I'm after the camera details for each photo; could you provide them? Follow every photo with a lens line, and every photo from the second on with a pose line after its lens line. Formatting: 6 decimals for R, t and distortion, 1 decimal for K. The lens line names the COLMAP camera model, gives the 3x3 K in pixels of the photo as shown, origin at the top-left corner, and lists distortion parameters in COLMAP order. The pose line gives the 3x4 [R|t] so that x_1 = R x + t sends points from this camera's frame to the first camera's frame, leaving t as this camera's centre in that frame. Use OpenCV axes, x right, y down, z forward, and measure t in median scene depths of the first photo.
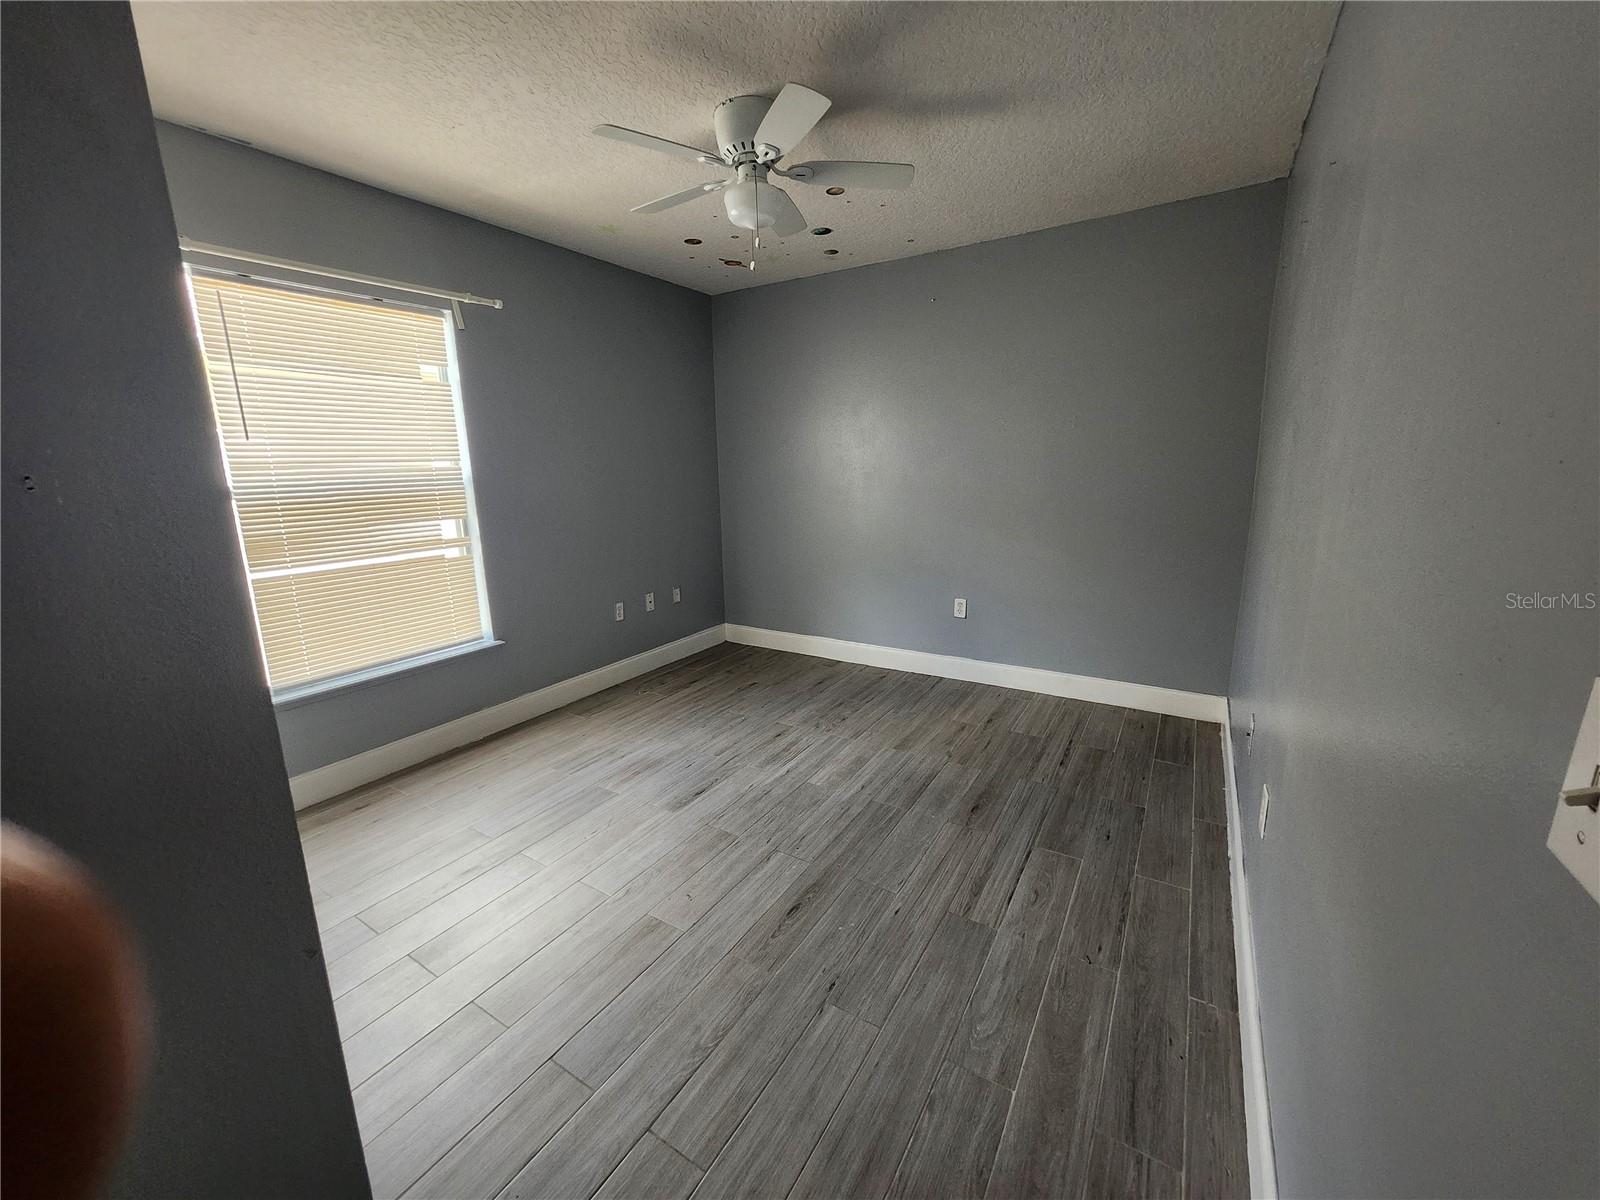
lens RADIAL K [[643.7, 0, 800.1], [0, 643.7, 594.9], [0, 0, 1]] dist [0.001818, -0.000420]
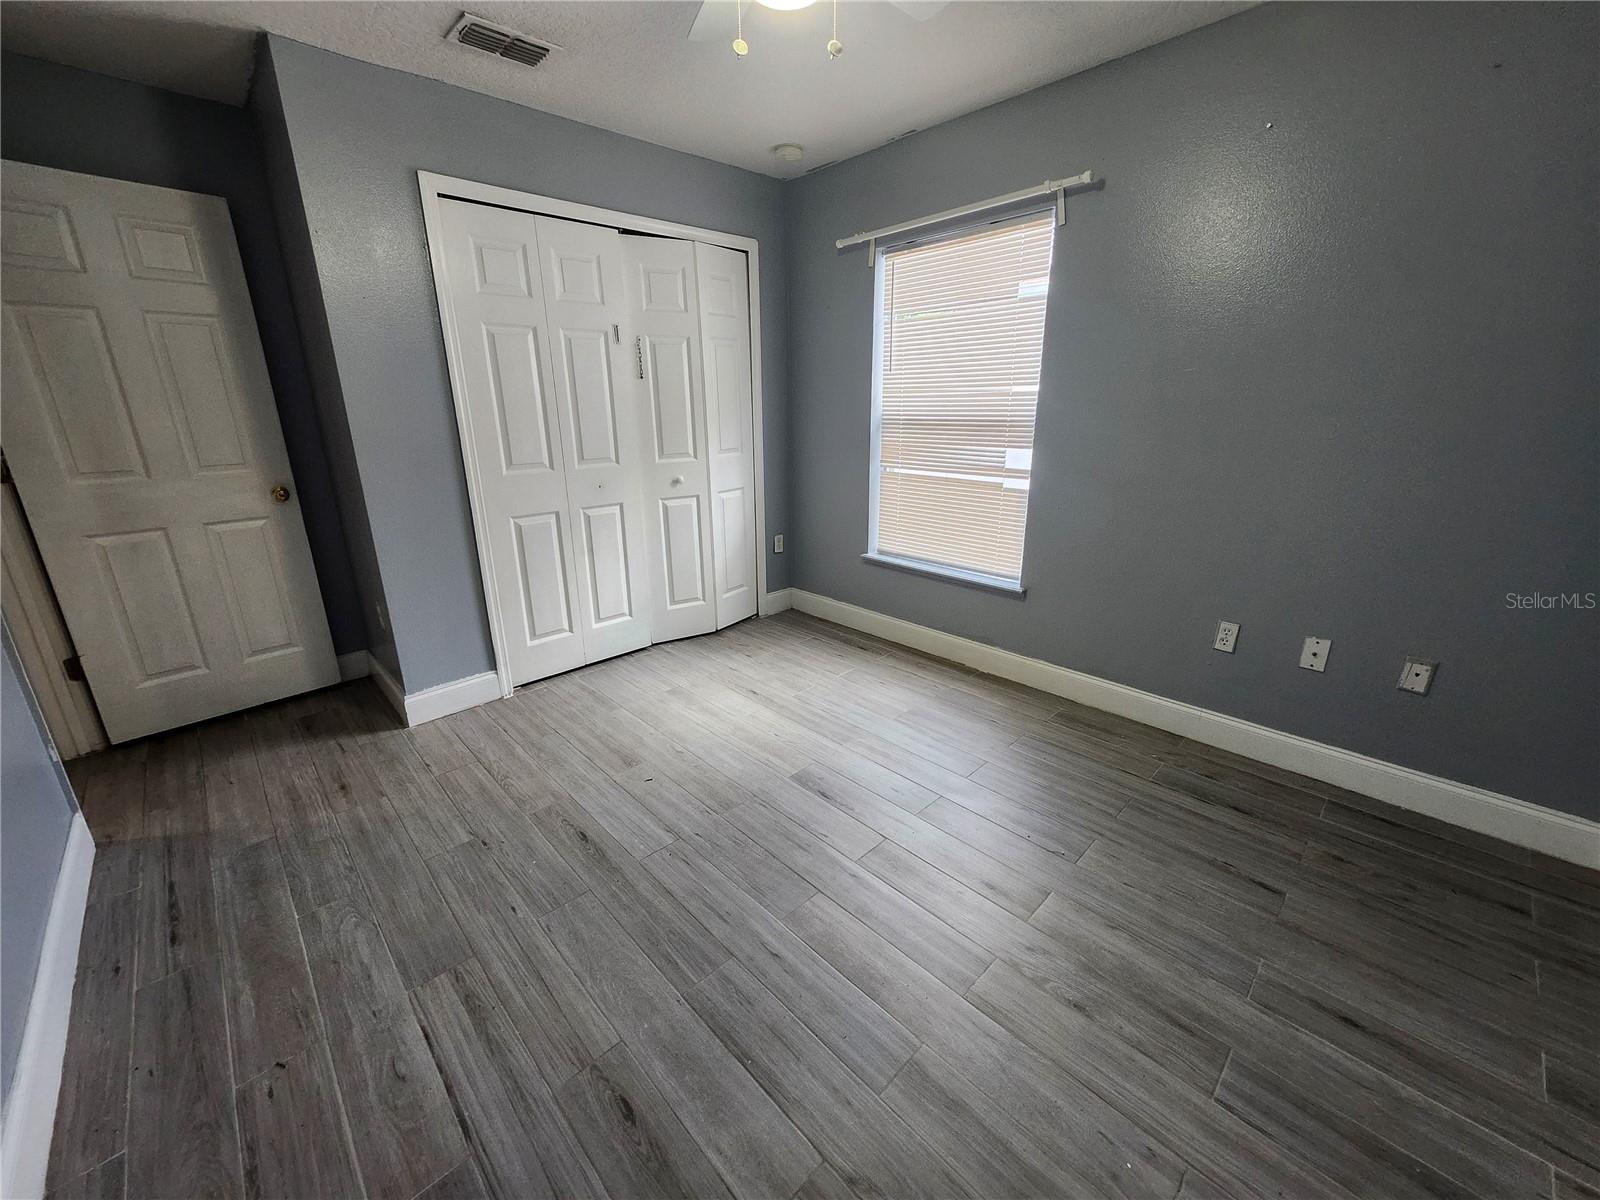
lens RADIAL K [[642.1, 0, 800.6], [0, 642.1, 594.3], [0, 0, 1]] dist [0.000619, -0.000019]
pose [[-0.266067, 0.306868, -0.913805, 0.614491], [-0.176157, 0.916533, 0.359075, -0.263060], [0.947722, 0.256512, -0.189802, 1.203544]]
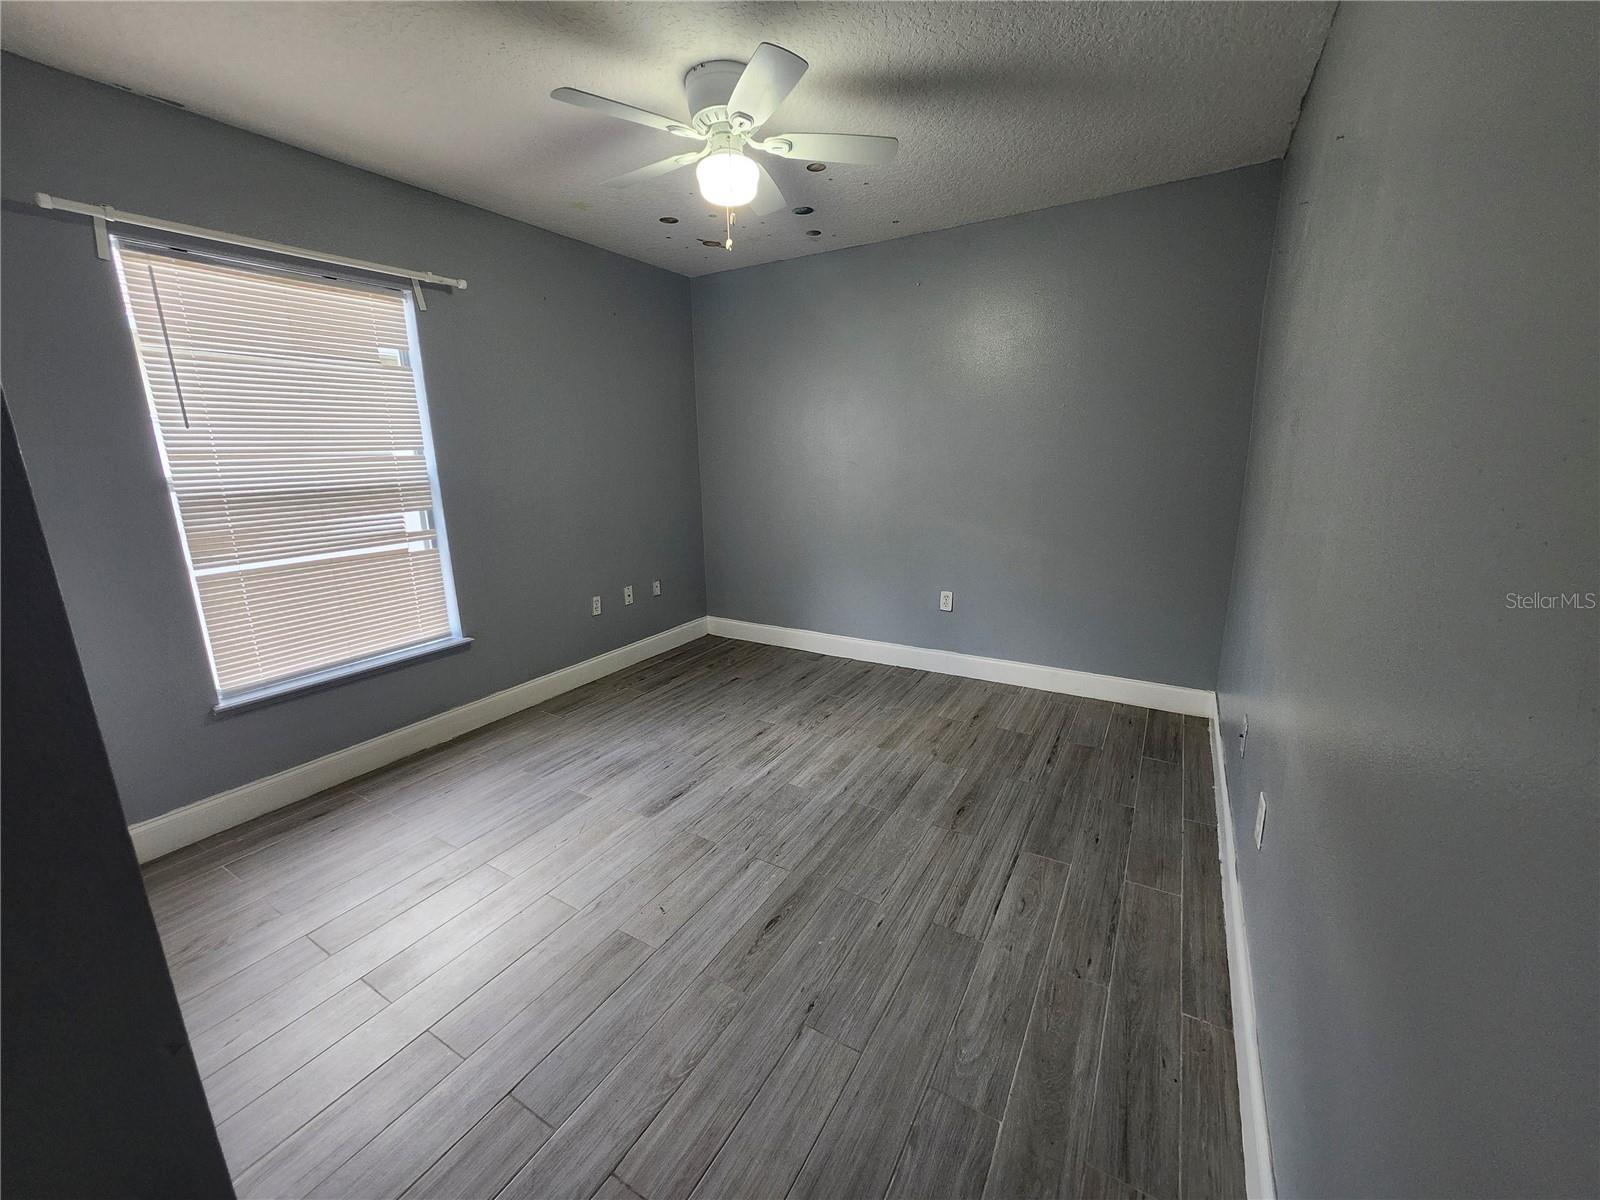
lens RADIAL K [[642.1, 0, 800.6], [0, 642.1, 594.3], [0, 0, 1]] dist [0.000619, -0.000019]
pose [[0.999794, -0.002606, 0.020109, 0.012206], [0.002235, 0.999827, 0.018470, -0.013715], [-0.020154, -0.018421, 0.999627, 0.046090]]
